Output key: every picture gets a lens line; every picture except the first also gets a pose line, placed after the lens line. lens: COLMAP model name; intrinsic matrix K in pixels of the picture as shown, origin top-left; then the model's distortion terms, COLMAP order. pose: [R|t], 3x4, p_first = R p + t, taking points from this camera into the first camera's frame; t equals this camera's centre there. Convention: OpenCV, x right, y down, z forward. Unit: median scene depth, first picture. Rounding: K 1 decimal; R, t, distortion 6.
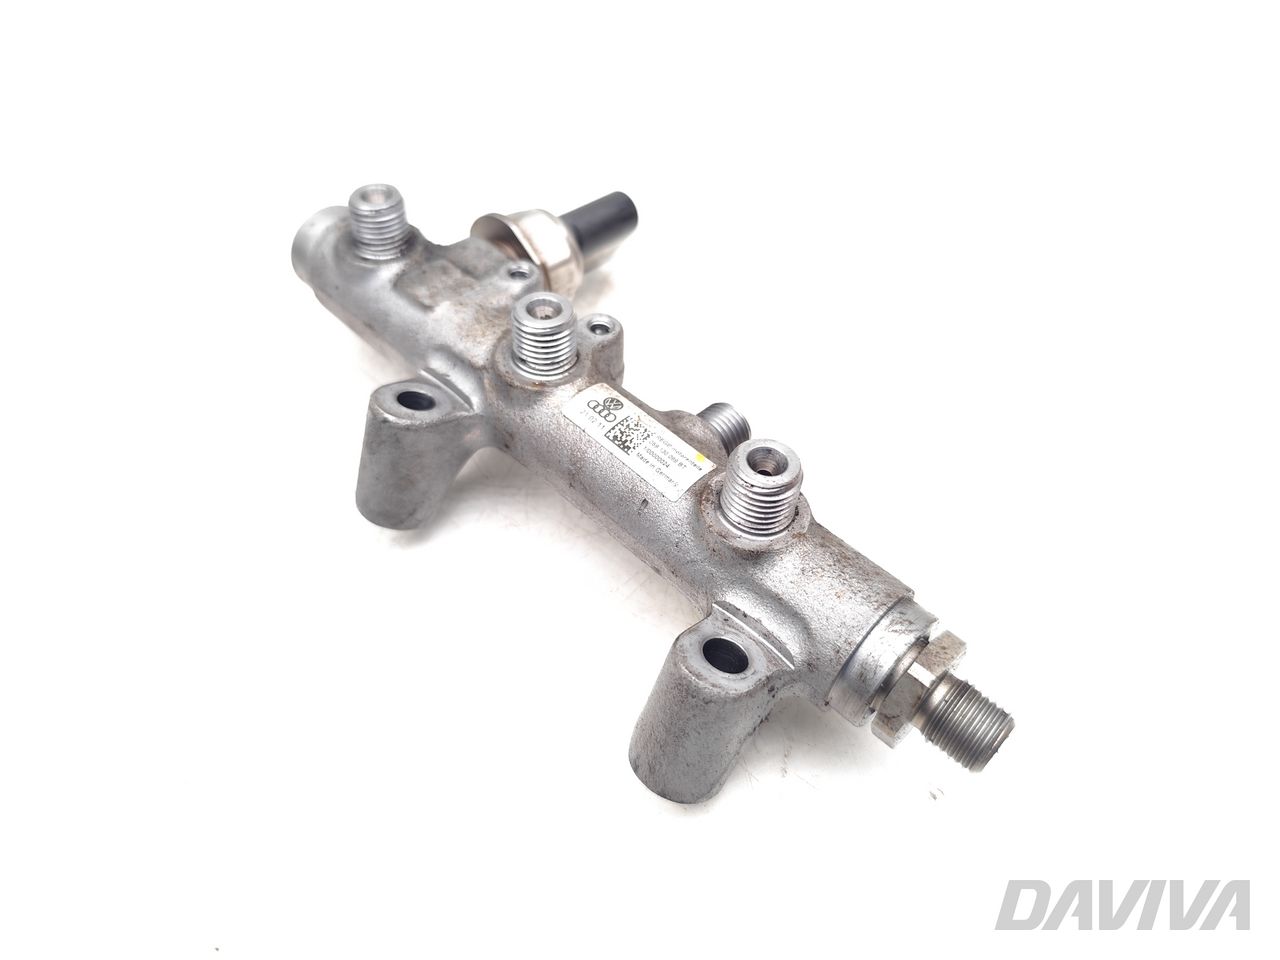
lens RADIAL K [[912.6, 0, 642.3], [0, 912.6, 480.3], [0, 0, 1]] dist [-0.009141, -0.007254]
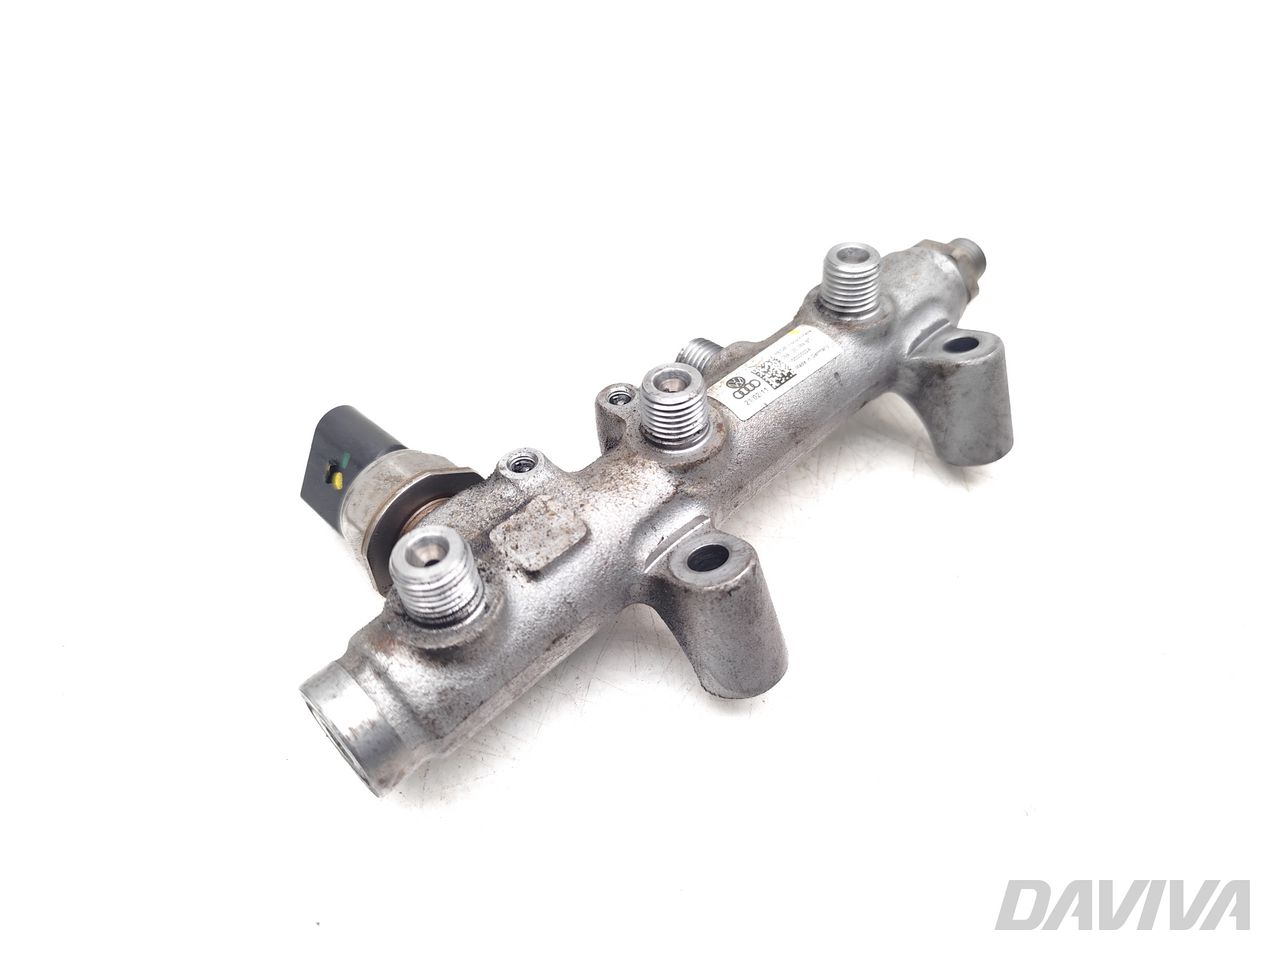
lens RADIAL K [[912.6, 0, 640.9], [0, 912.6, 479.7], [0, 0, 1]] dist [-0.009141, -0.007254]
pose [[0.011193, -0.745933, 0.665927, -0.851745], [0.771970, 0.429736, 0.468390, -0.638642], [-0.635560, 0.508833, 0.580648, 0.537906]]
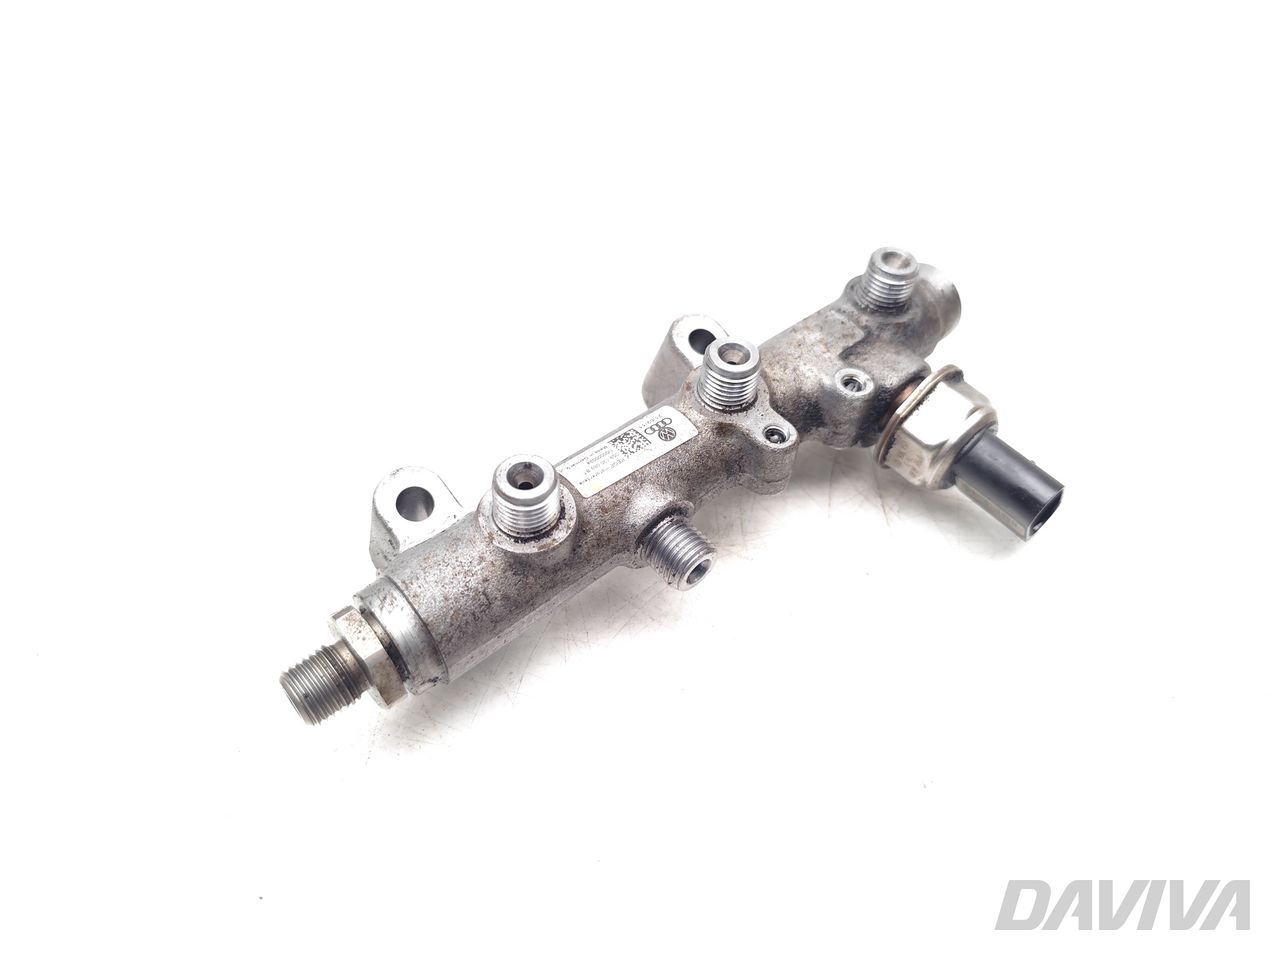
lens RADIAL K [[912.6, 0, 641.1], [0, 912.6, 481.6], [0, 0, 1]] dist [-0.009141, -0.007254]
pose [[-0.078550, 0.732238, -0.676504, 0.798917], [-0.771267, 0.385328, 0.506626, -0.626021], [0.631647, 0.561561, 0.534483, 0.434578]]
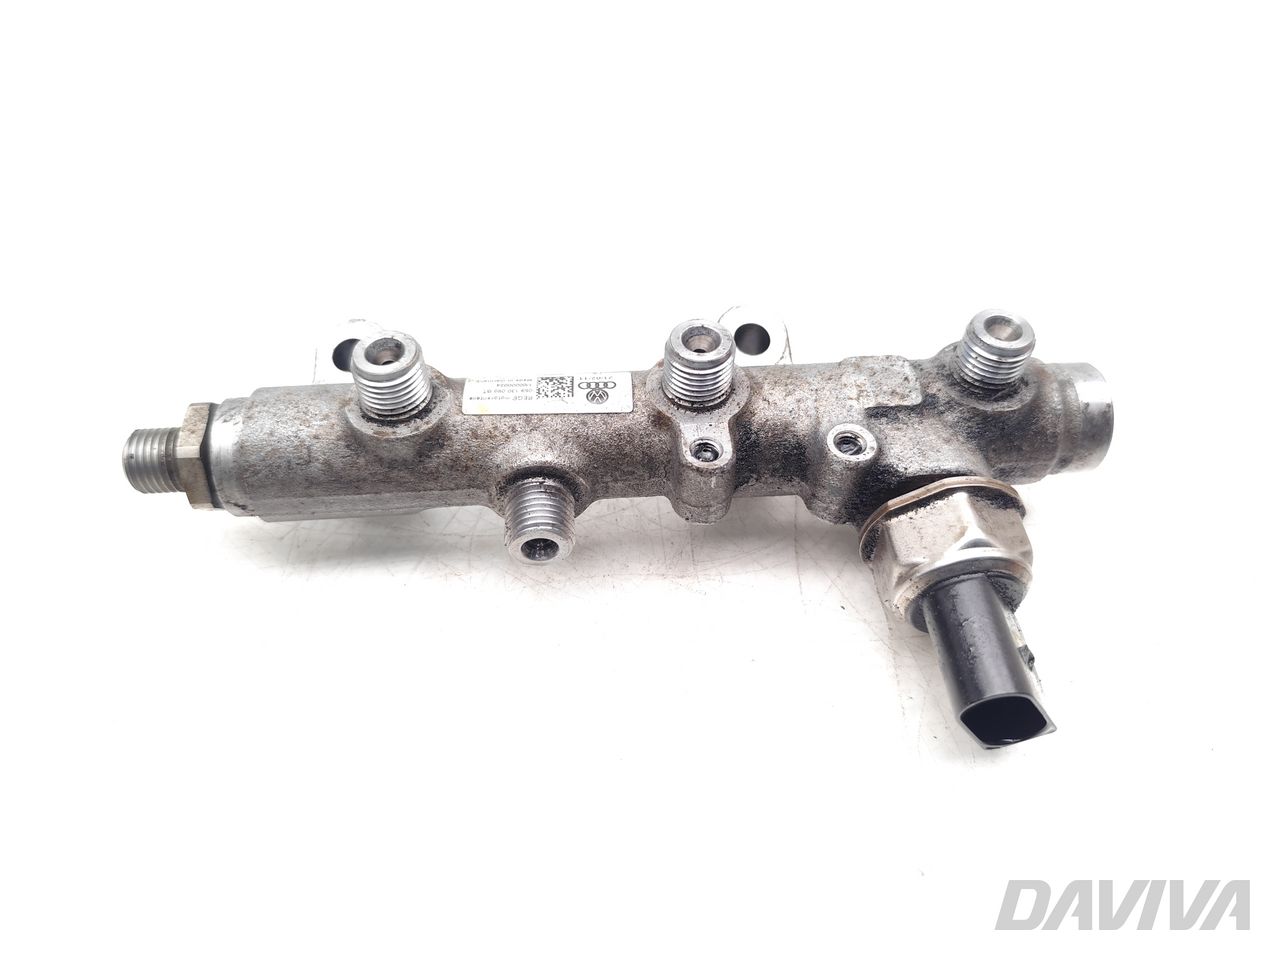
lens RADIAL K [[912.6, 0, 640.2], [0, 912.6, 478.9], [0, 0, 1]] dist [-0.009141, -0.007254]
pose [[-0.661284, 0.535849, -0.524947, 0.510204], [-0.578898, 0.080498, 0.811417, -0.920005], [0.477054, 0.840467, 0.256970, 0.883321]]
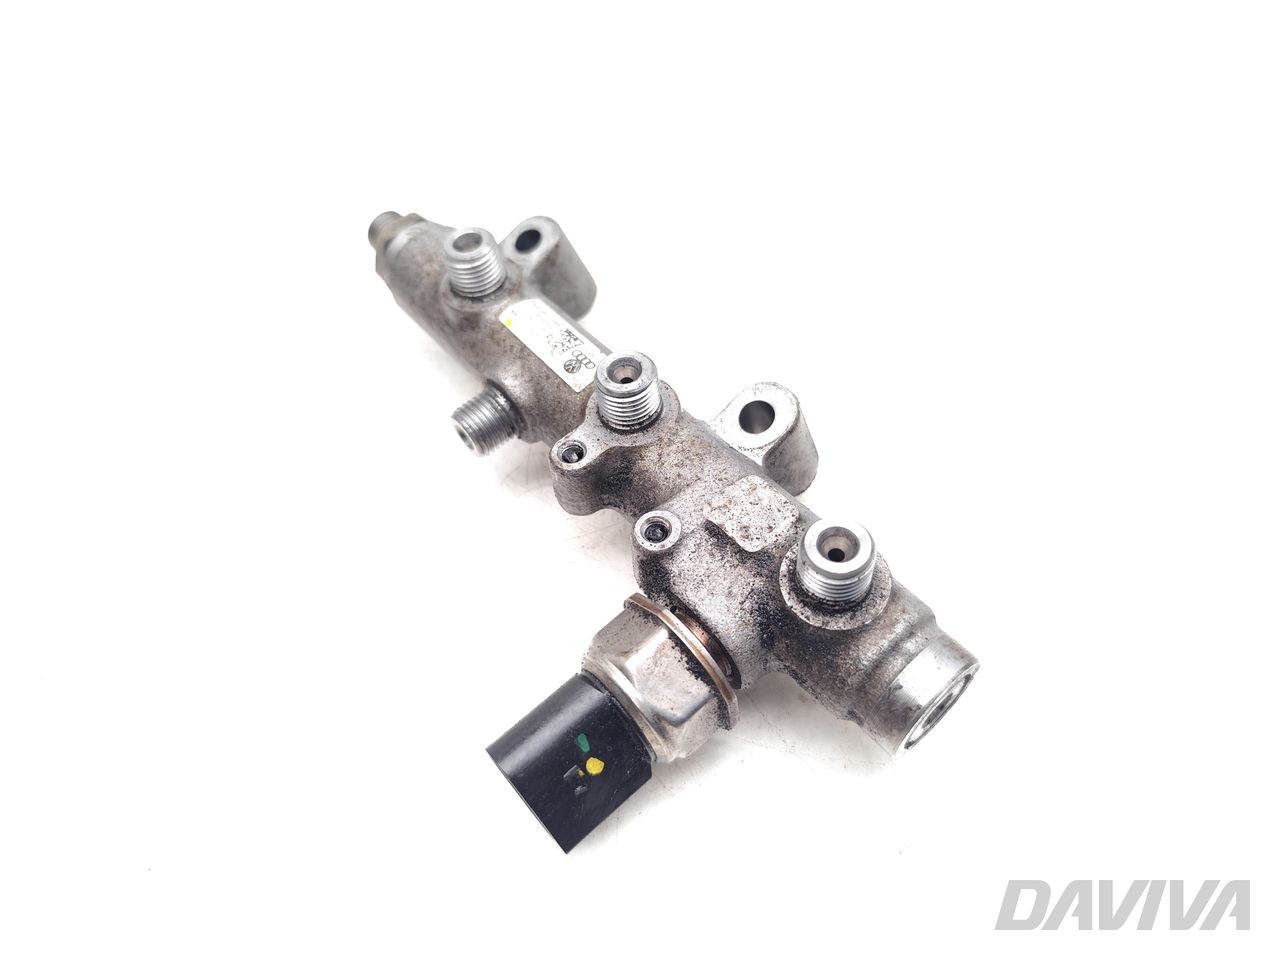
lens RADIAL K [[912.6, 0, 642.2], [0, 912.6, 481.0], [0, 0, 1]] dist [-0.009141, -0.007254]
pose [[-0.995139, -0.051573, 0.083897, -0.226490], [0.092171, -0.187691, 0.977894, -1.240986], [-0.034686, 0.980873, 0.191532, 0.960378]]
